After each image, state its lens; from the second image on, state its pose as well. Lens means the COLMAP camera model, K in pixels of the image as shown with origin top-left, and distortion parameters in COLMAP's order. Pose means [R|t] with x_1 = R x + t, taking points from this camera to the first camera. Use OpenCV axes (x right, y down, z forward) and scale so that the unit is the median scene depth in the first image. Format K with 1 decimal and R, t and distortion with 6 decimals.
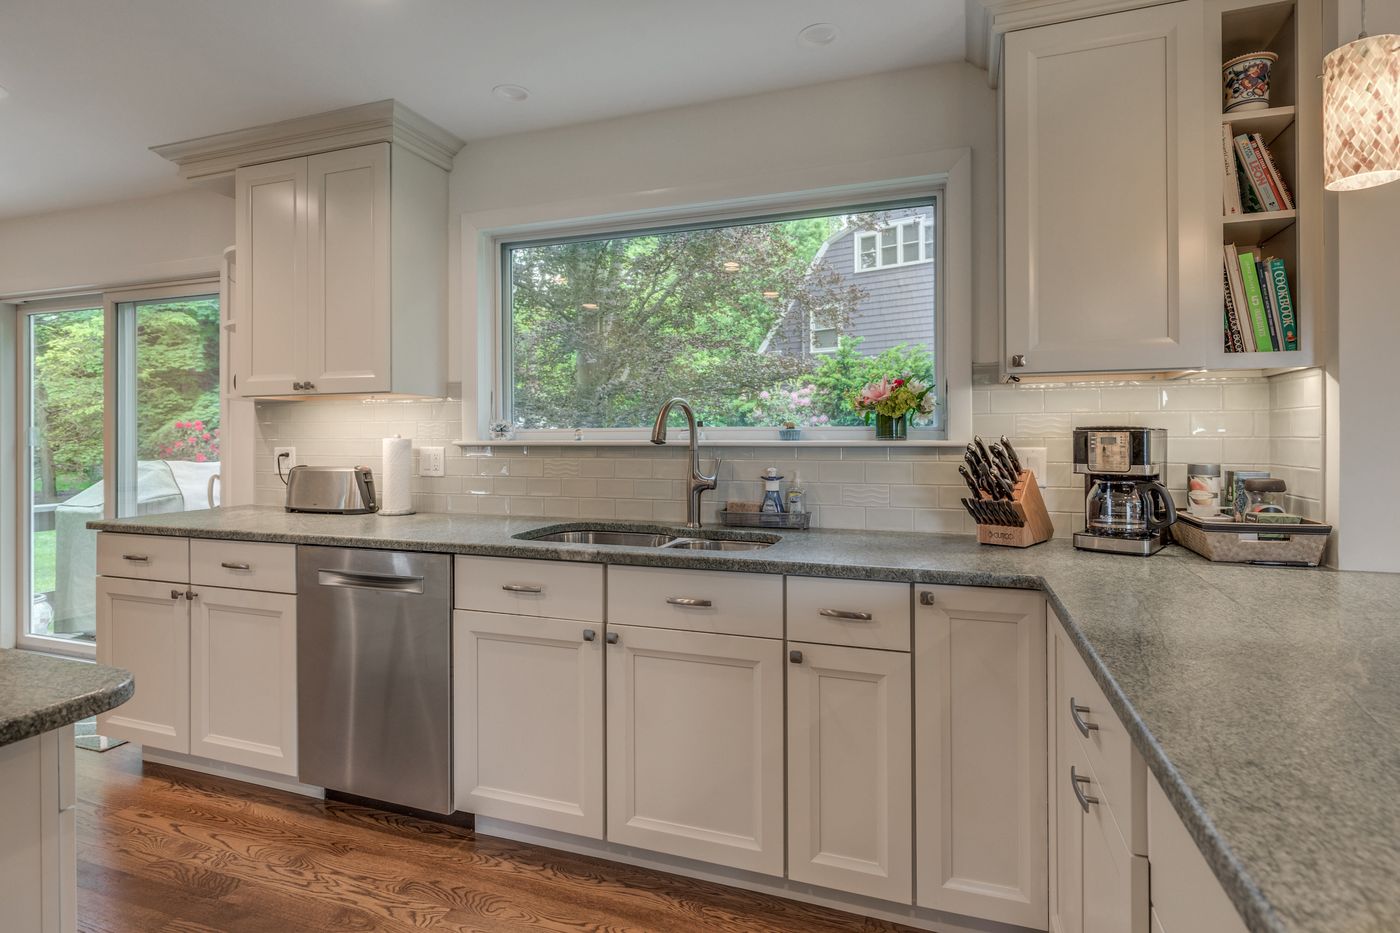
lens RADIAL K [[738.2, 0, 700.9], [0, 738.2, 433.4], [0, 0, 1]] dist [-0.002079, -0.000608]
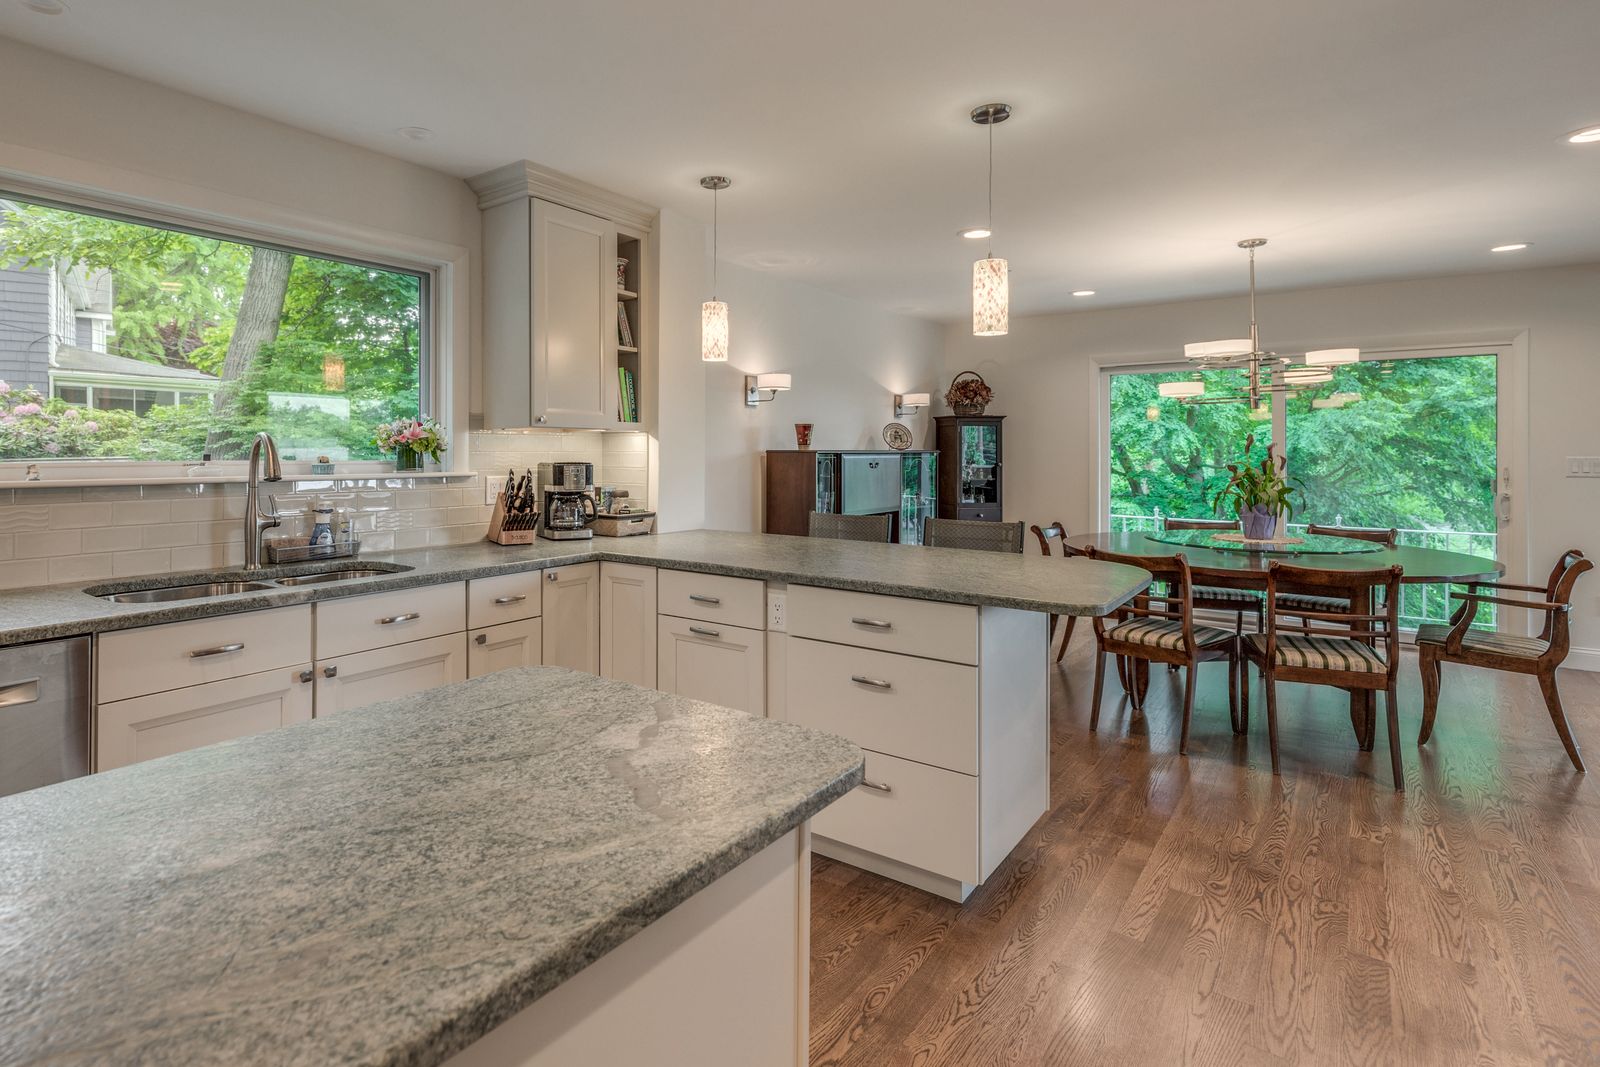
lens RADIAL K [[808.4, 0, 796.5], [0, 808.4, 460.5], [0, 0, 1]] dist [-0.002456, -0.001024]
pose [[0.218583, -0.002690, 0.975815, -0.875170], [-0.007309, 0.999964, 0.004394, -0.019564], [-0.975791, -0.008092, 0.218556, 0.109076]]
